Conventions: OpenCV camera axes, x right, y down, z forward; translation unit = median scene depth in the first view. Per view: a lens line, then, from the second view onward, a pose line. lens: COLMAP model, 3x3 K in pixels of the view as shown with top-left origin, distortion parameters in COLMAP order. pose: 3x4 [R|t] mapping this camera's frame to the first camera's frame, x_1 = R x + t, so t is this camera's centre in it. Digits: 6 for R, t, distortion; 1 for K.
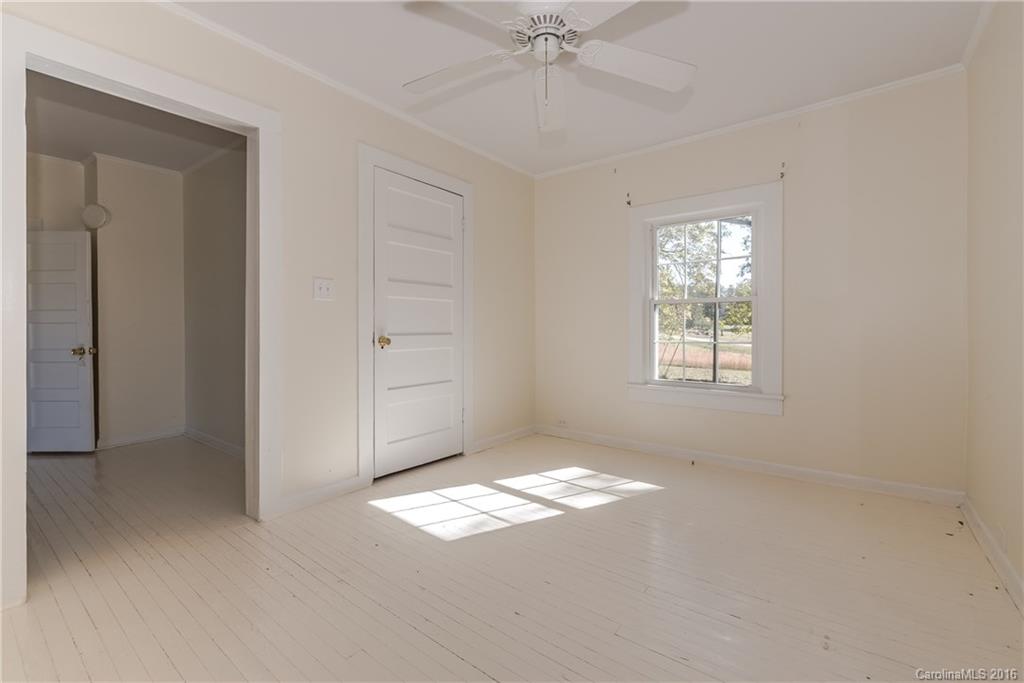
lens RADIAL K [[443.5, 0, 526.9], [0, 443.5, 331.4], [0, 0, 1]] dist [0.001574, -0.000090]
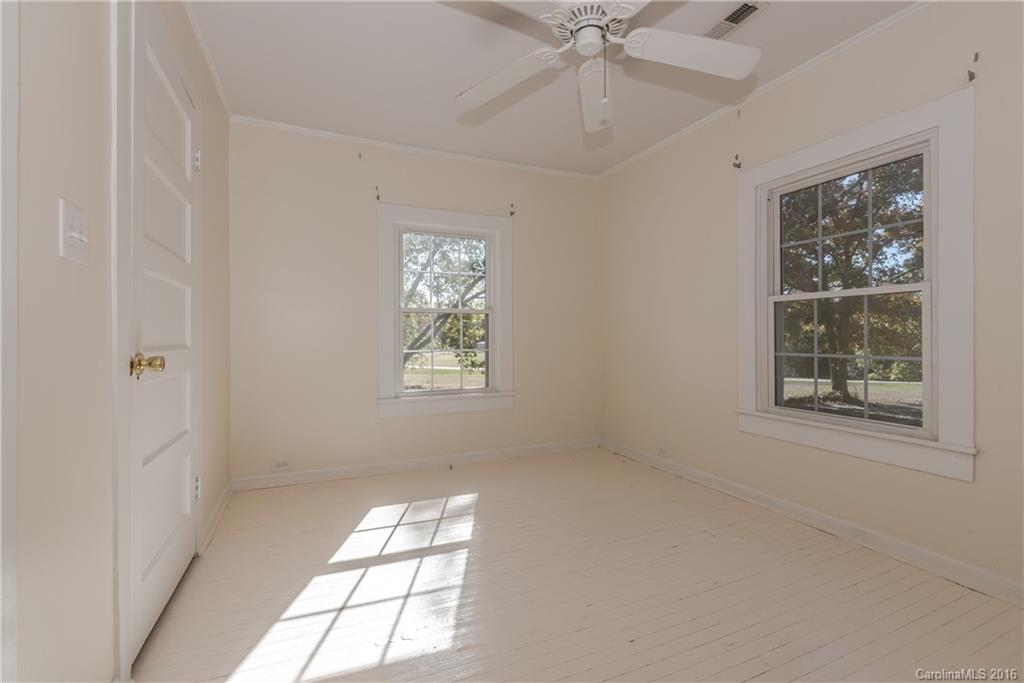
lens RADIAL K [[443.5, 0, 512.6], [0, 443.5, 337.7], [0, 0, 1]] dist [0.001574, -0.000090]
pose [[0.485463, 0.000788, 0.874257, -0.544561], [0.003992, 0.999987, -0.003118, -0.003641], [-0.874248, 0.005004, 0.485454, 0.428664]]
